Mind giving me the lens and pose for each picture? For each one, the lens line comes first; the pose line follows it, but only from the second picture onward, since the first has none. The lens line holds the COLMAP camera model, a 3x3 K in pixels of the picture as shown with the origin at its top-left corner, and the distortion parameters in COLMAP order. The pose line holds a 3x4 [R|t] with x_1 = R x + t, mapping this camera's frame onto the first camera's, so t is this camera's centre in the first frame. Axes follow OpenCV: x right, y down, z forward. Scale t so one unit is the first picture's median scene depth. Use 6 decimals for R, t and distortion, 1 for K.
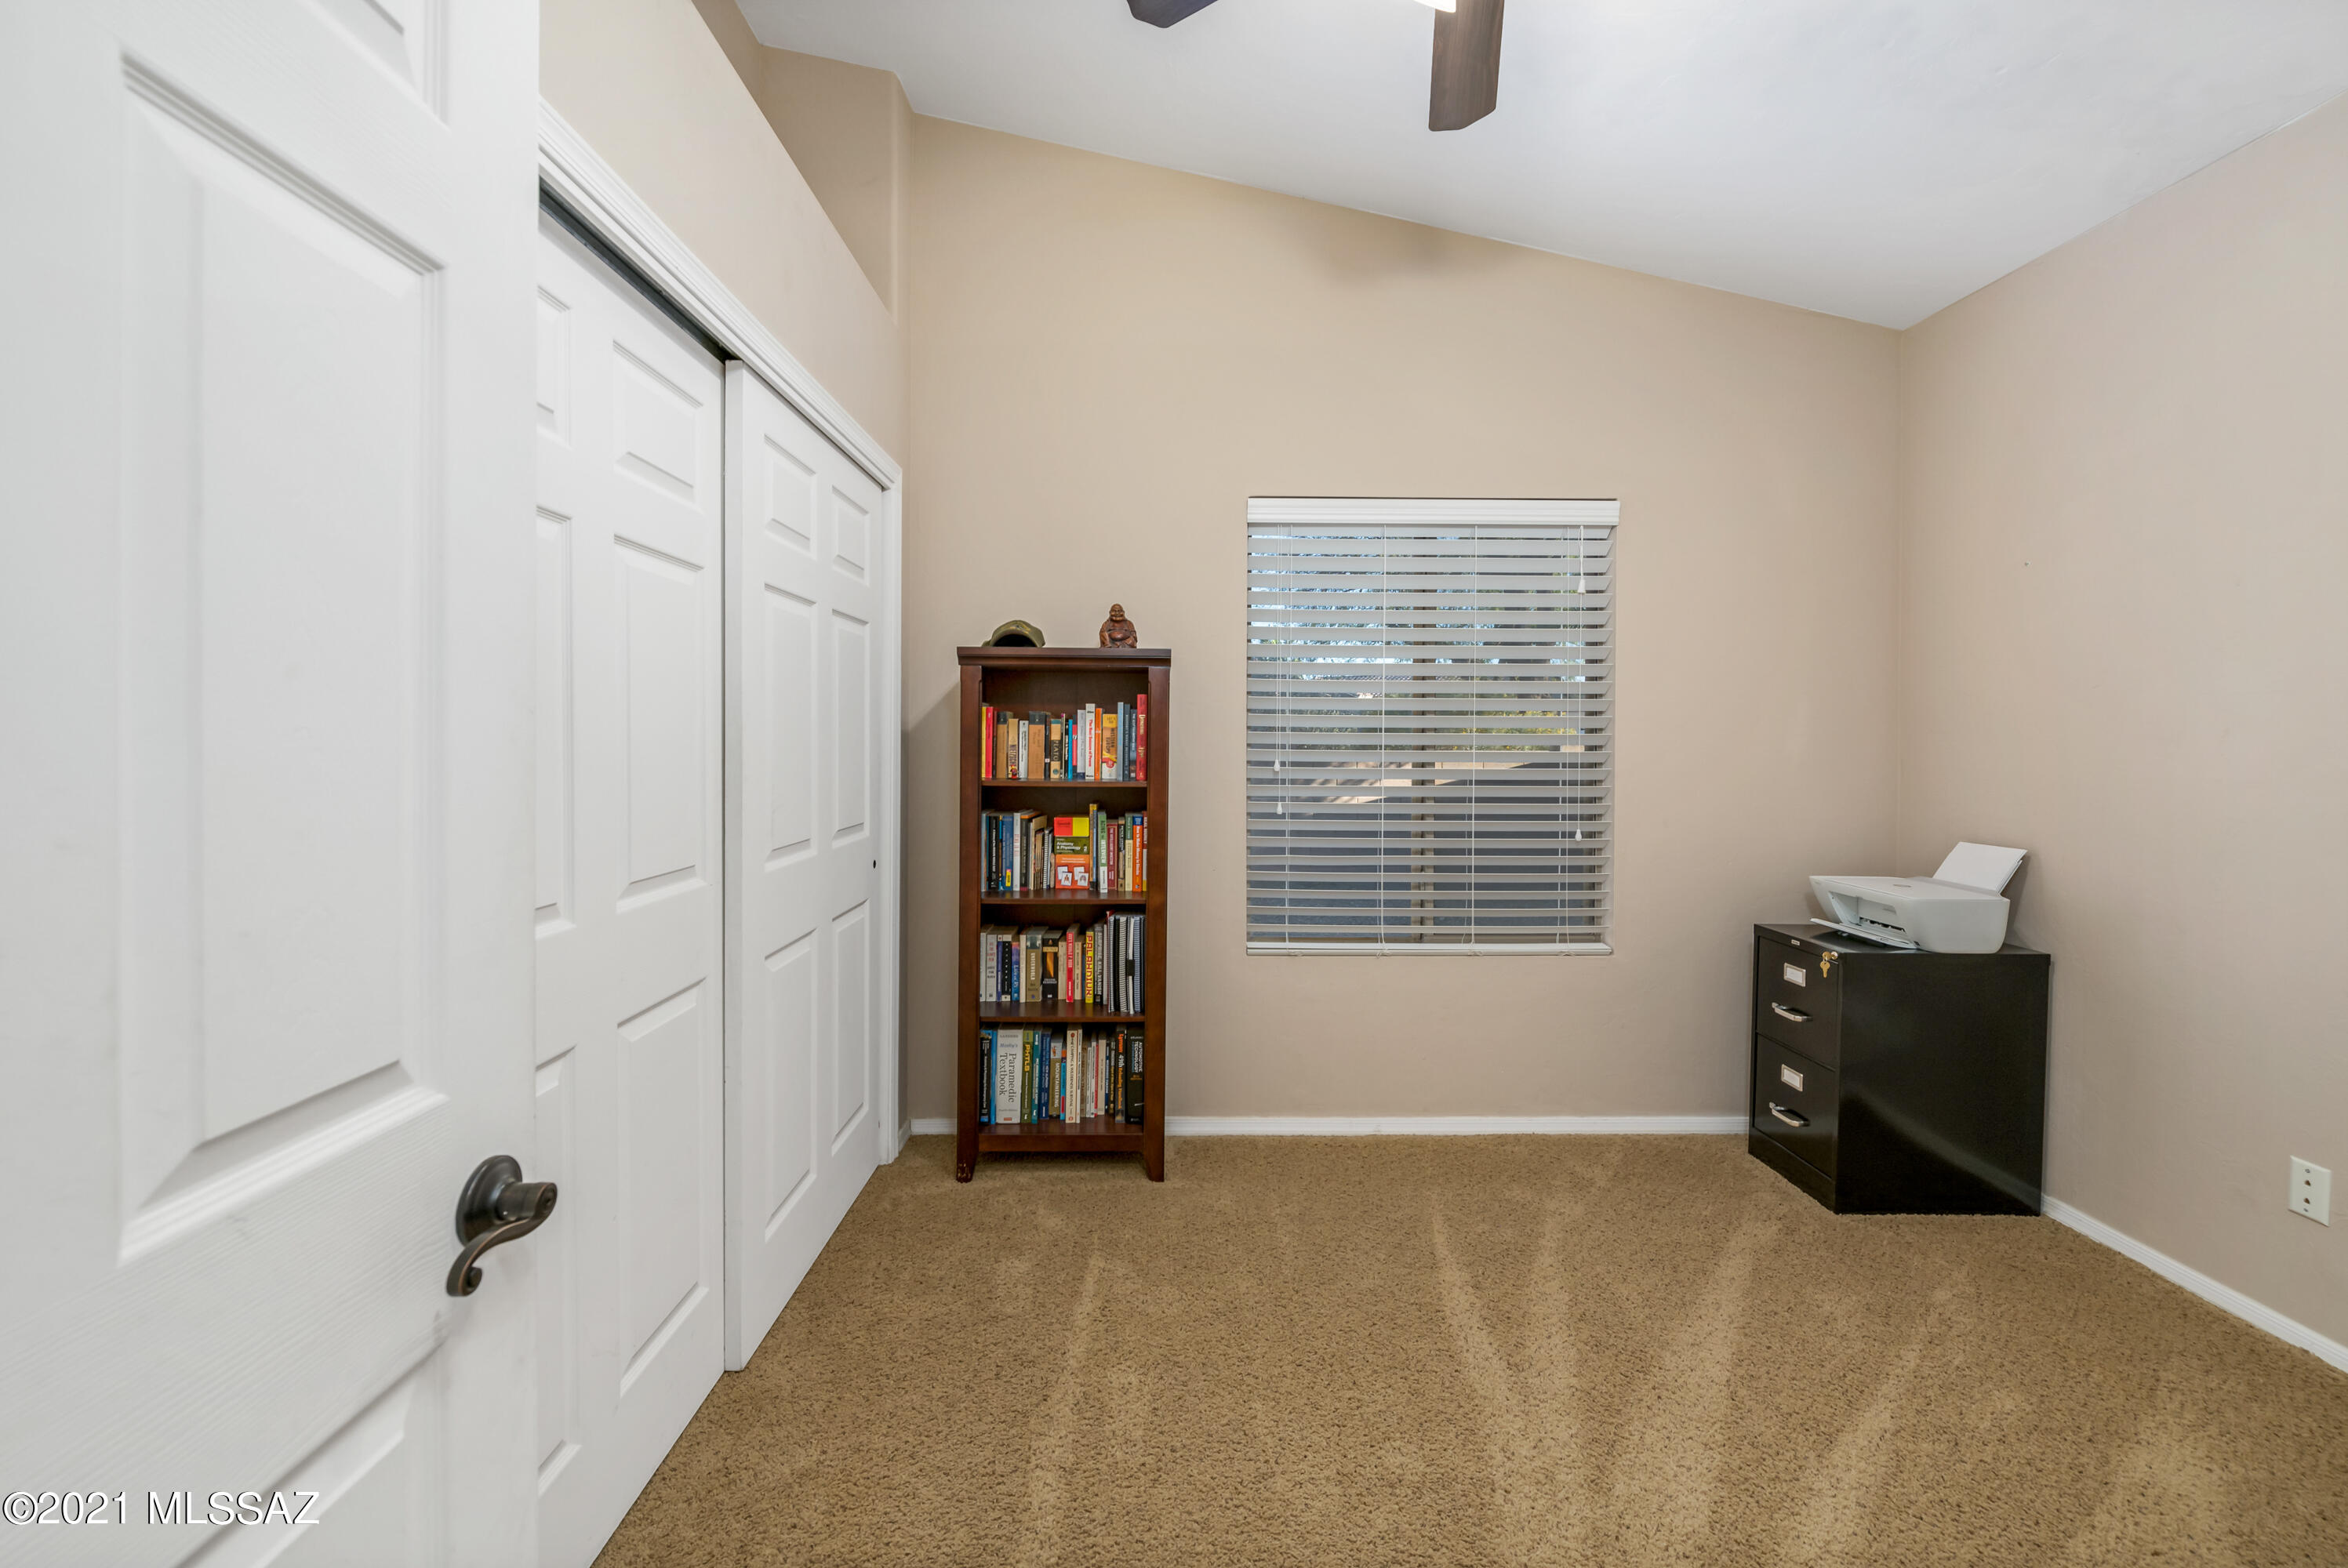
lens RADIAL K [[945.4, 0, 1164.0], [0, 945.4, 739.1], [0, 0, 1]] dist [0.000588, -0.000630]
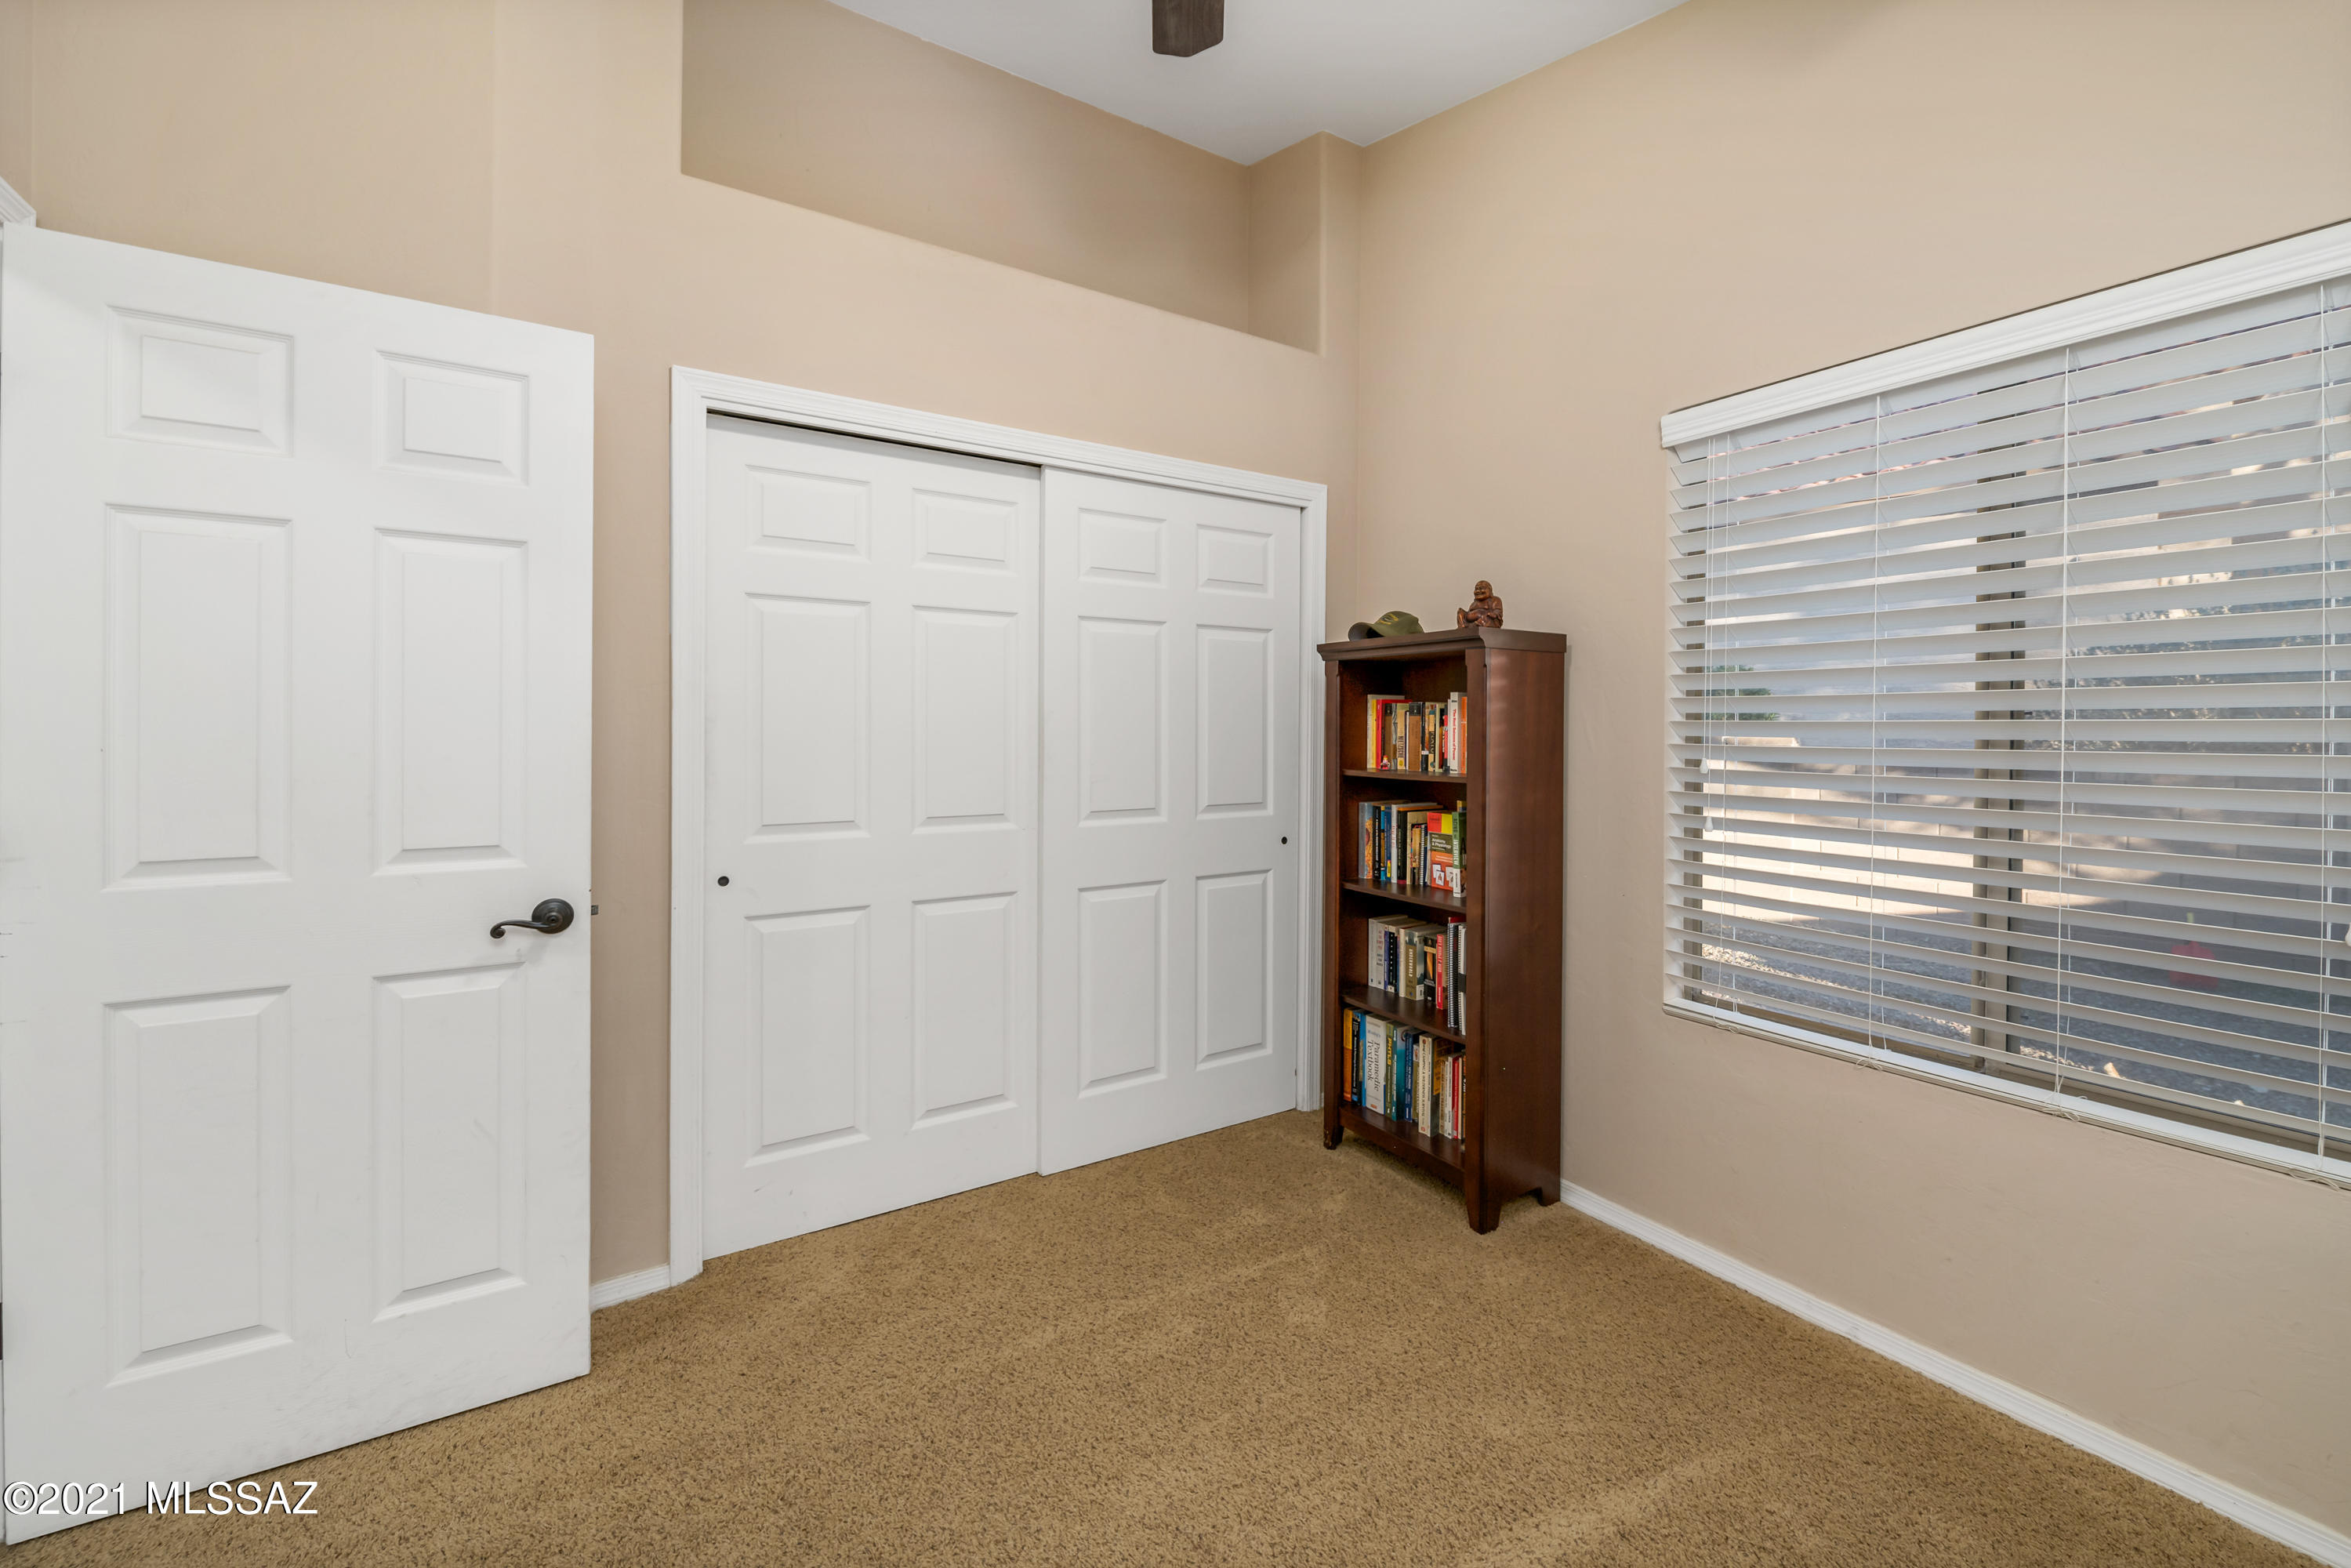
lens RADIAL K [[946.8, 0, 1185.0], [0, 946.8, 727.1], [0, 0, 1]] dist [0.000588, -0.000630]
pose [[0.525406, -0.004756, -0.850838, 0.578115], [-0.002242, 0.999973, -0.006975, 0.003831], [0.850848, 0.005572, 0.525382, 0.287627]]
